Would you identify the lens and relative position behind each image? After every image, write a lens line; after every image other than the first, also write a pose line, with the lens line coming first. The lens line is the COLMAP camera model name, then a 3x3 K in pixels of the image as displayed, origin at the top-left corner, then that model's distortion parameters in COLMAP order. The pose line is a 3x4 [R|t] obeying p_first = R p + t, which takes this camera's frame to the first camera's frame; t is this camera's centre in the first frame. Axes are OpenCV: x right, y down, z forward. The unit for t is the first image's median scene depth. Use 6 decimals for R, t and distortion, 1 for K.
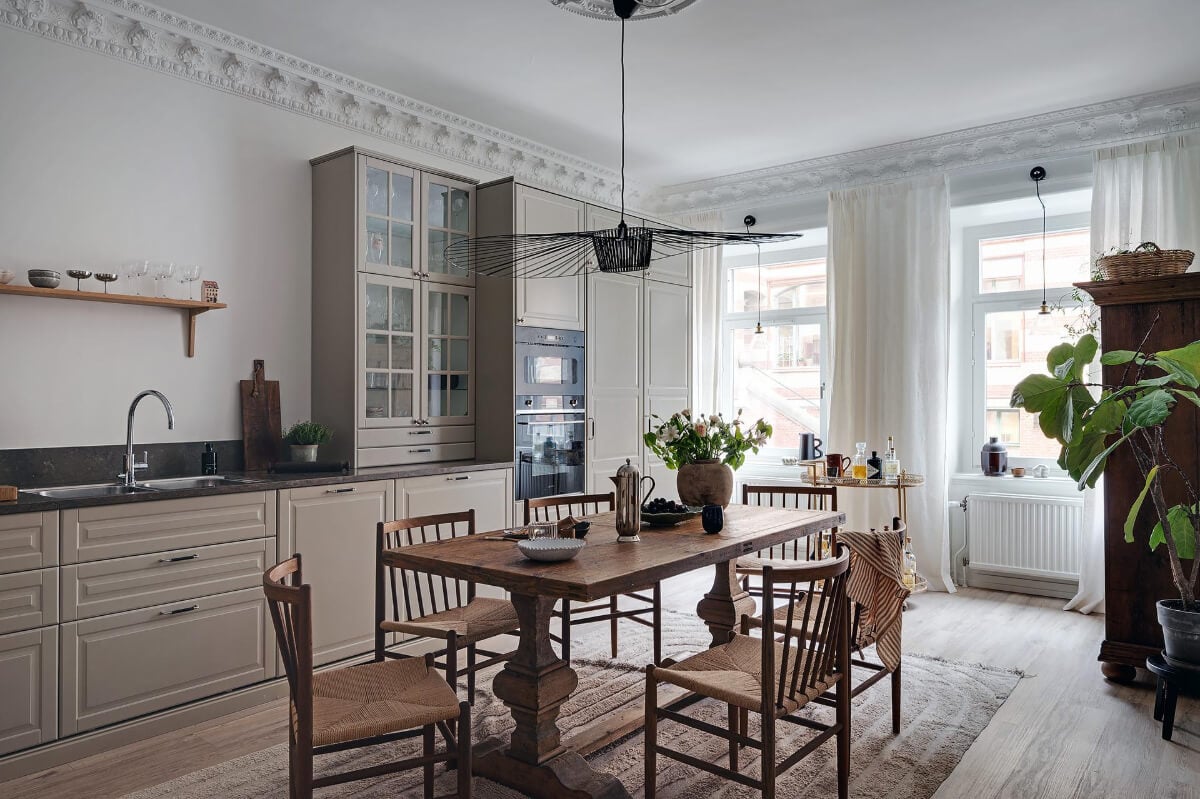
lens RADIAL K [[802.1, 0, 605.9], [0, 802.1, 392.5], [0, 0, 1]] dist [-0.008101, -0.003451]
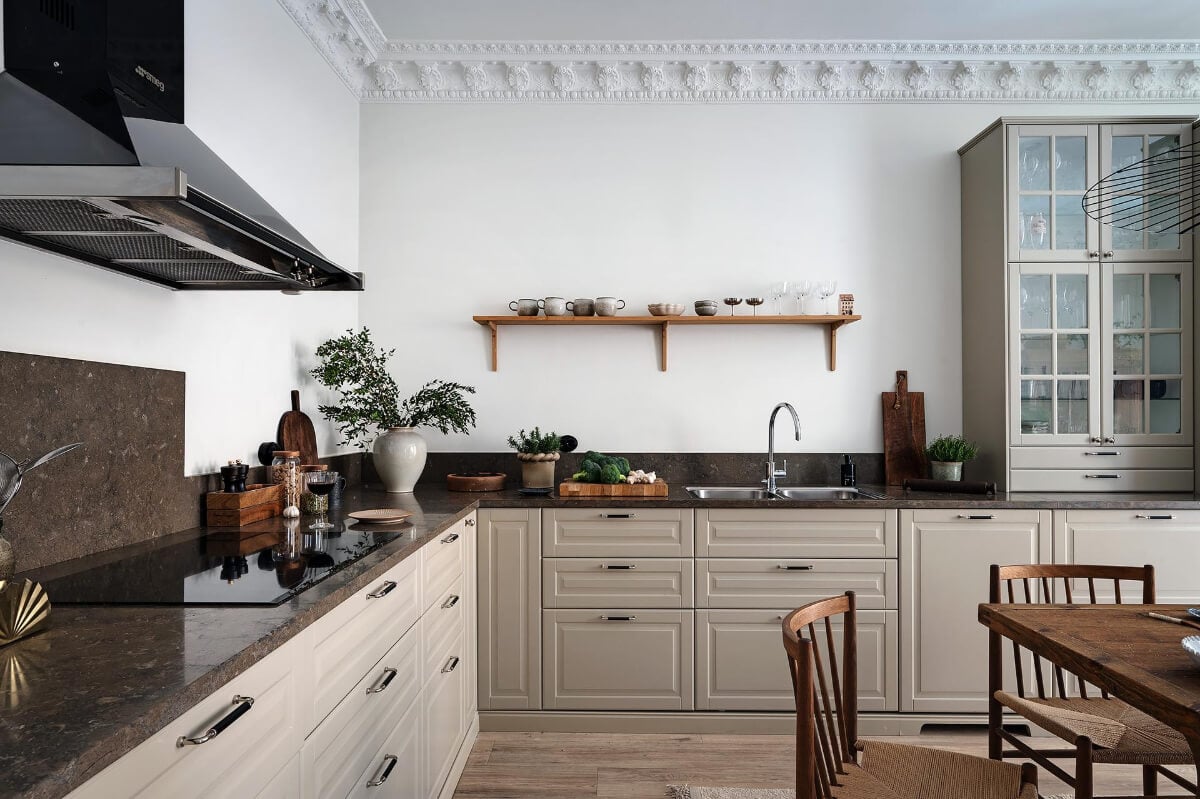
lens RADIAL K [[735.0, 0, 591.7], [0, 735.0, 404.7], [0, 0, 1]] dist [-0.005048, 0.000599]
pose [[0.612946, -0.007119, -0.790093, 0.036515], [0.004918, 0.999974, -0.005195, 0.002958], [0.790110, -0.000701, 0.612965, 0.169921]]
